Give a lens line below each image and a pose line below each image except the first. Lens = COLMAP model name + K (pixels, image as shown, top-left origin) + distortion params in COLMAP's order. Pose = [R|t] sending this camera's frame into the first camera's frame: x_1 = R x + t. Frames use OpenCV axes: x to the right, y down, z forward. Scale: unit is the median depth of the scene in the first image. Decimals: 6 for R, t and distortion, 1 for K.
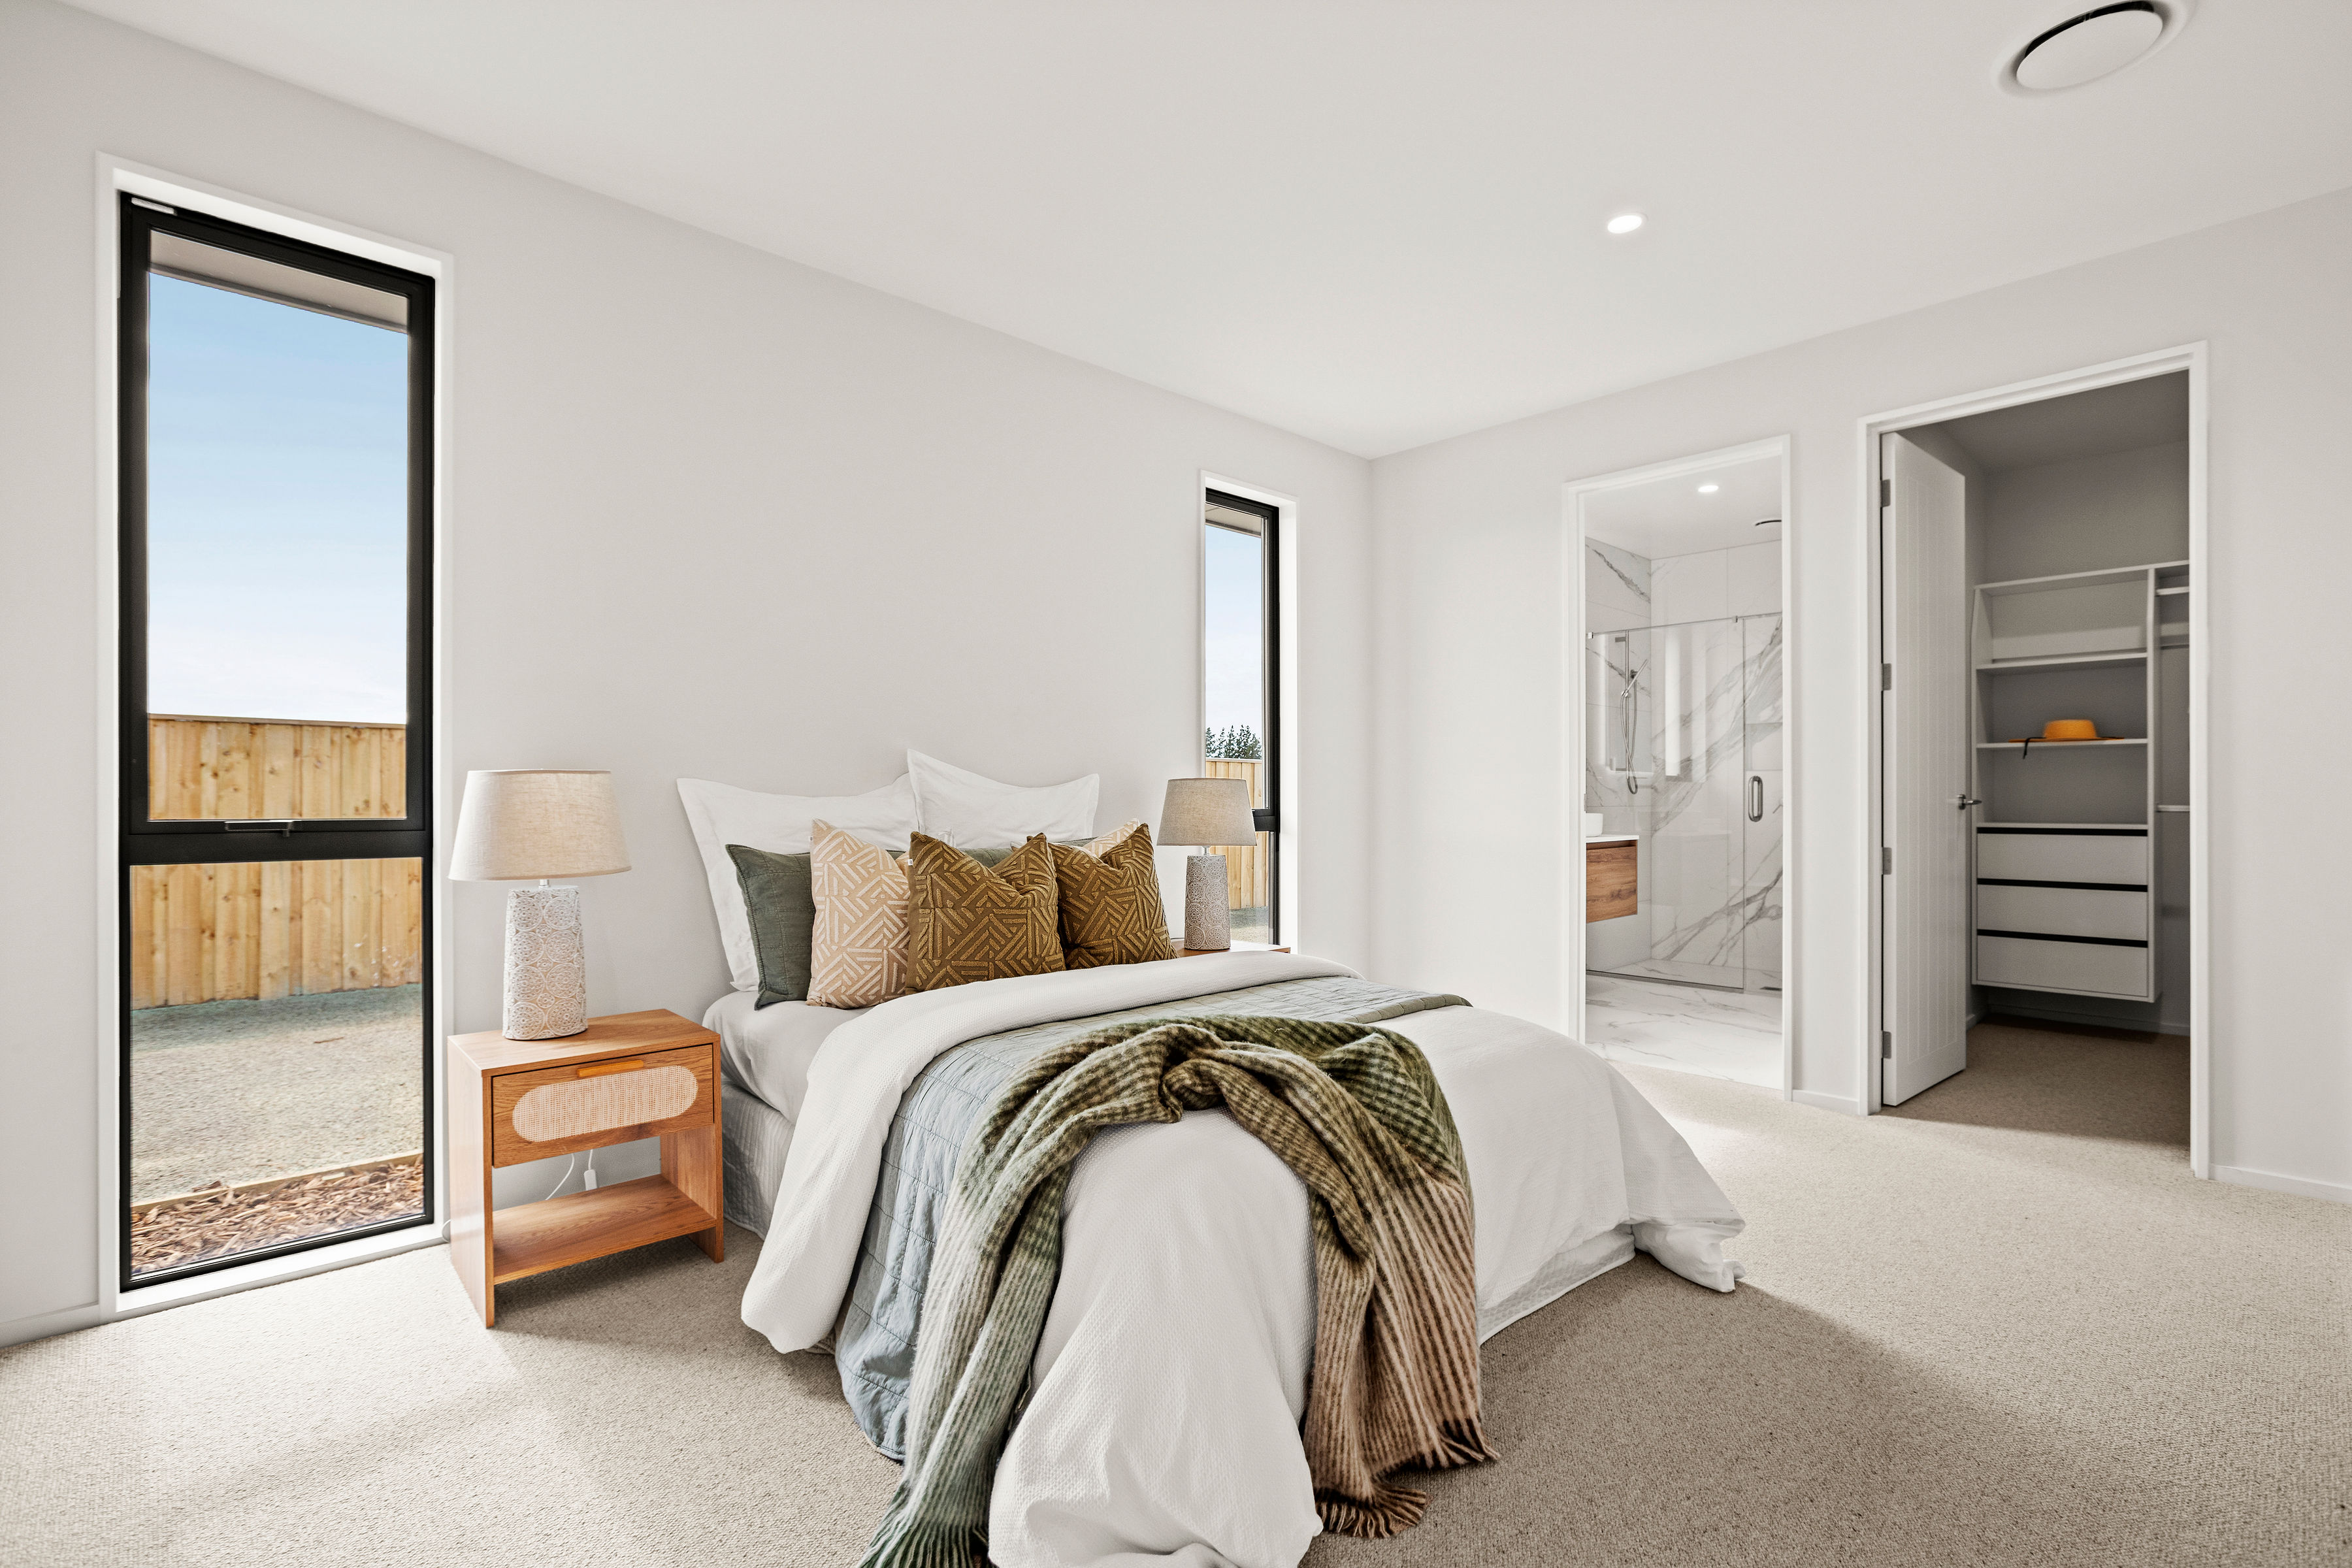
lens RADIAL K [[1074.1, 0, 1193.5], [0, 1074.1, 783.0], [0, 0, 1]] dist [-0.003887, 0.000405]
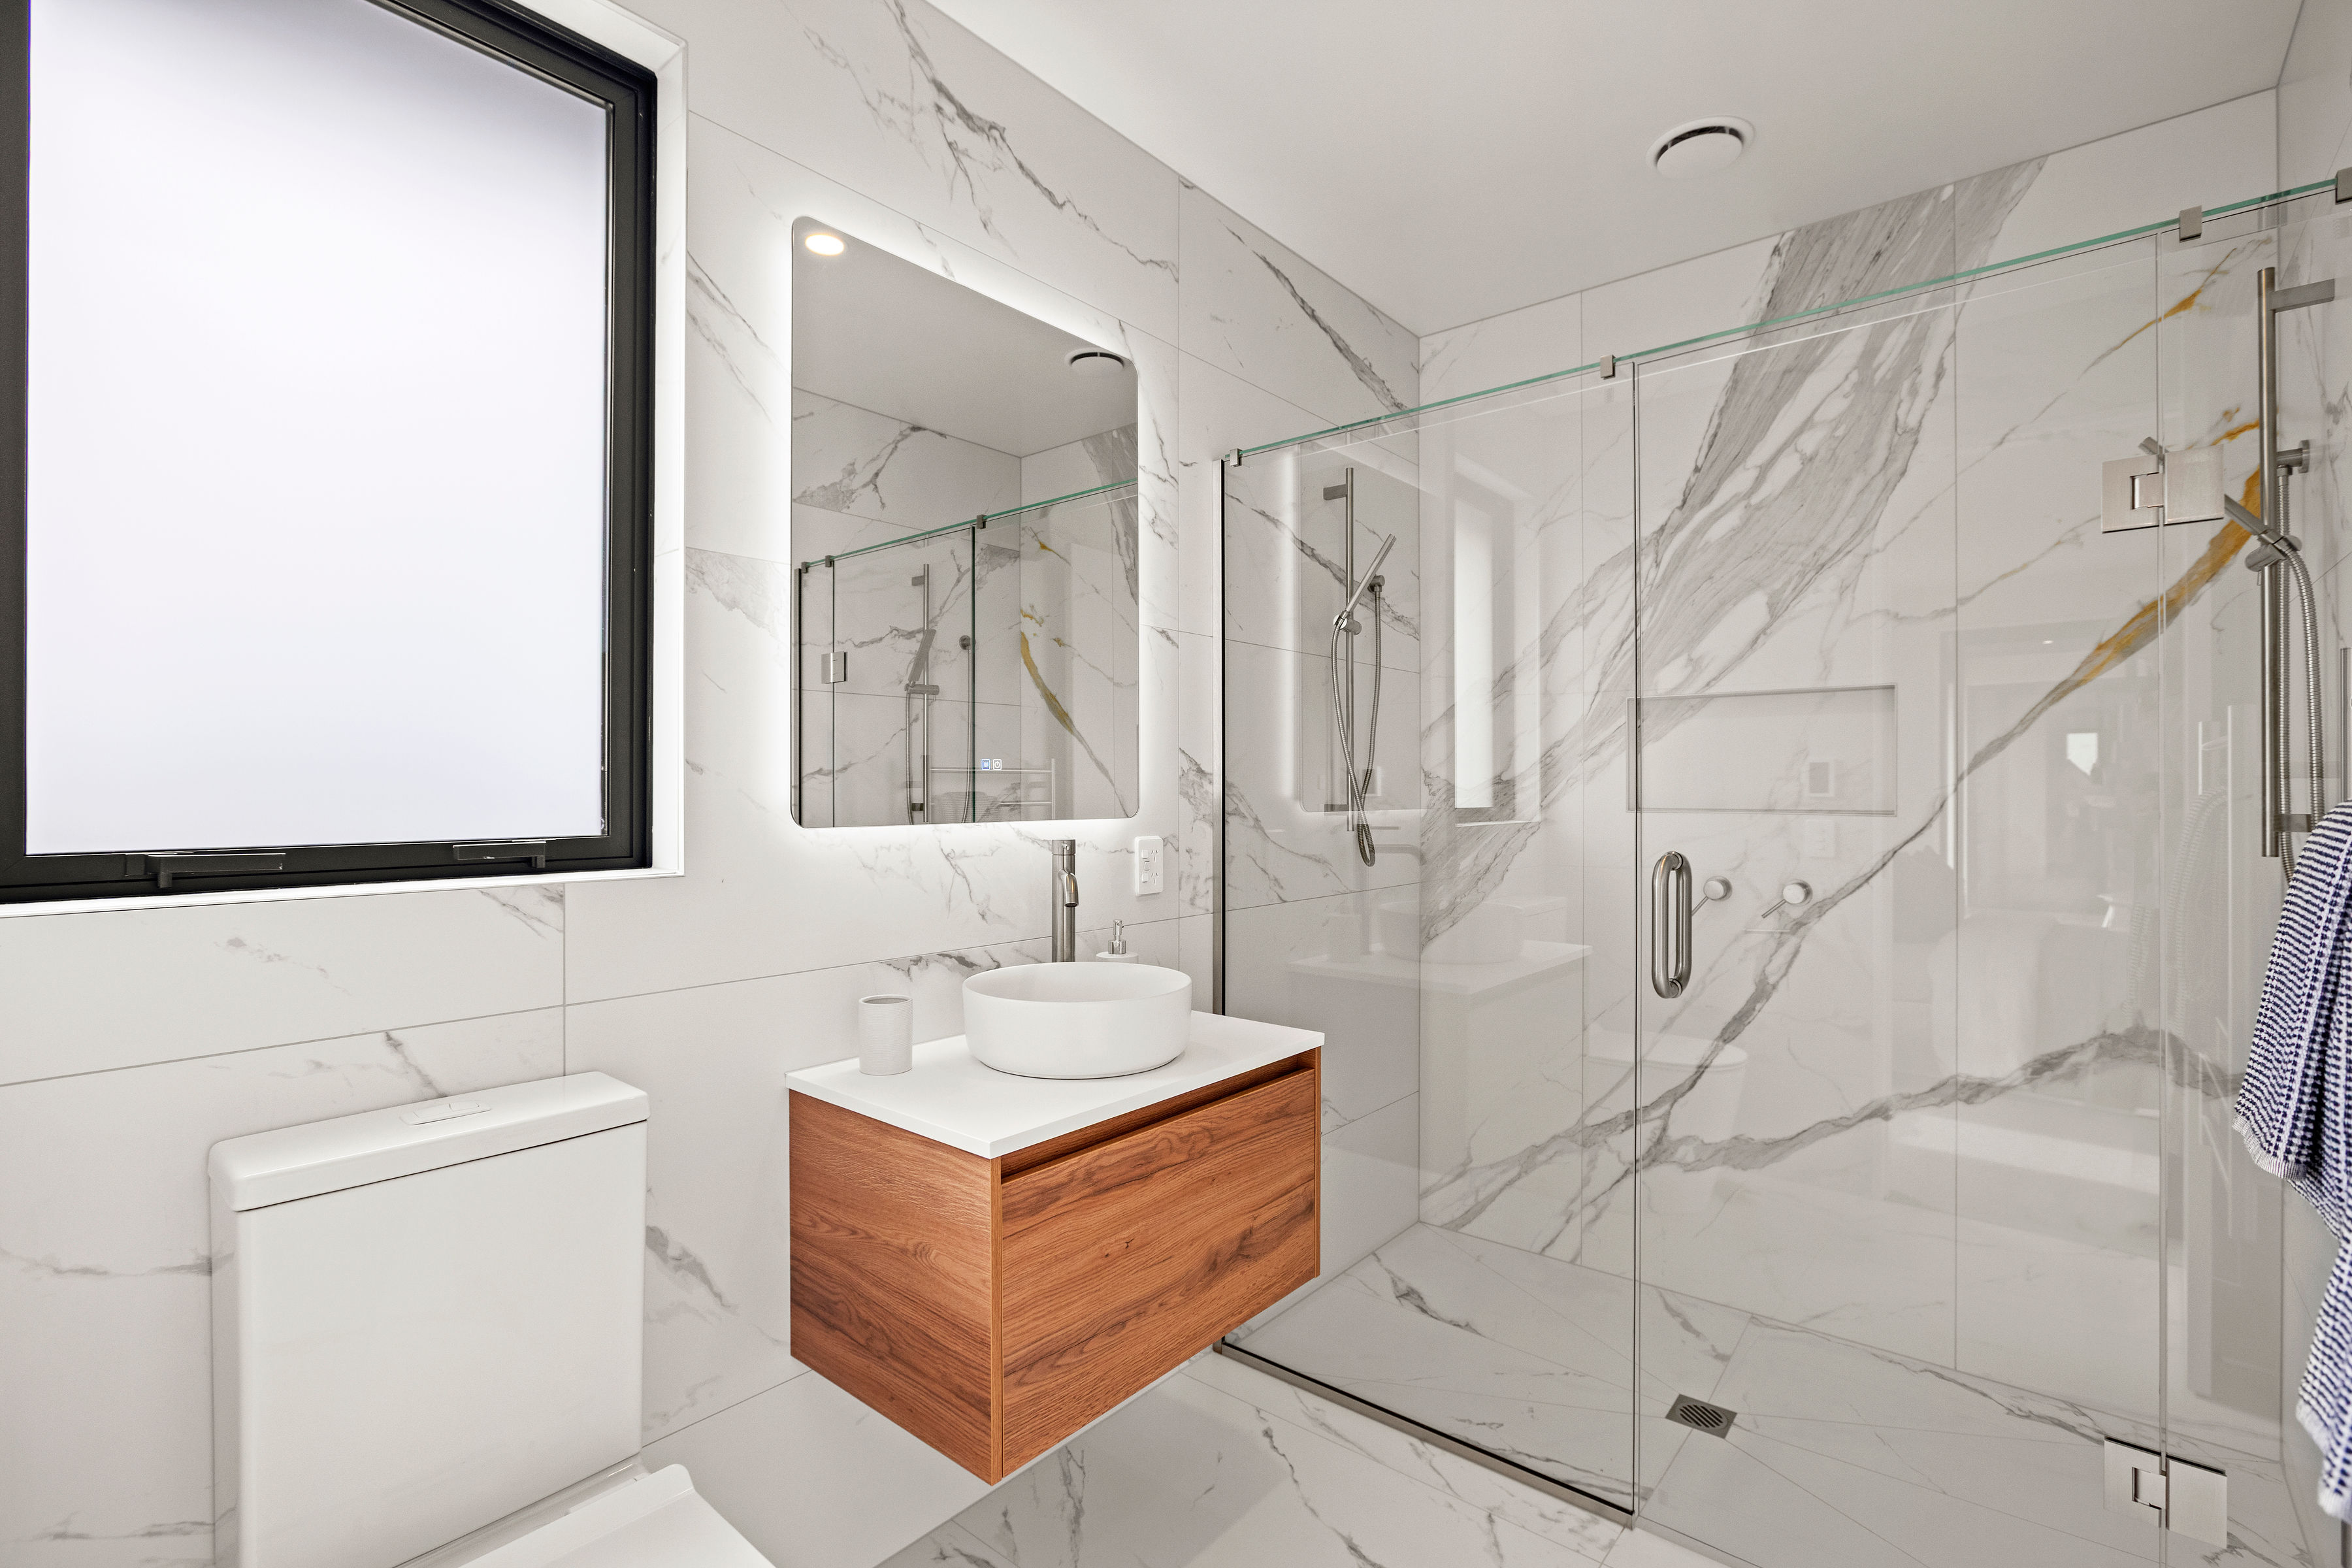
lens RADIAL K [[1074.1, 0, 1174.9], [0, 1074.1, 774.5], [0, 0, 1]] dist [-0.003887, 0.000405]
pose [[0.994544, 0.002544, 0.104287, 0.289929], [-0.002454, 0.999996, -0.000999, -0.024705], [-0.104289, 0.000738, 0.994547, 0.589482]]
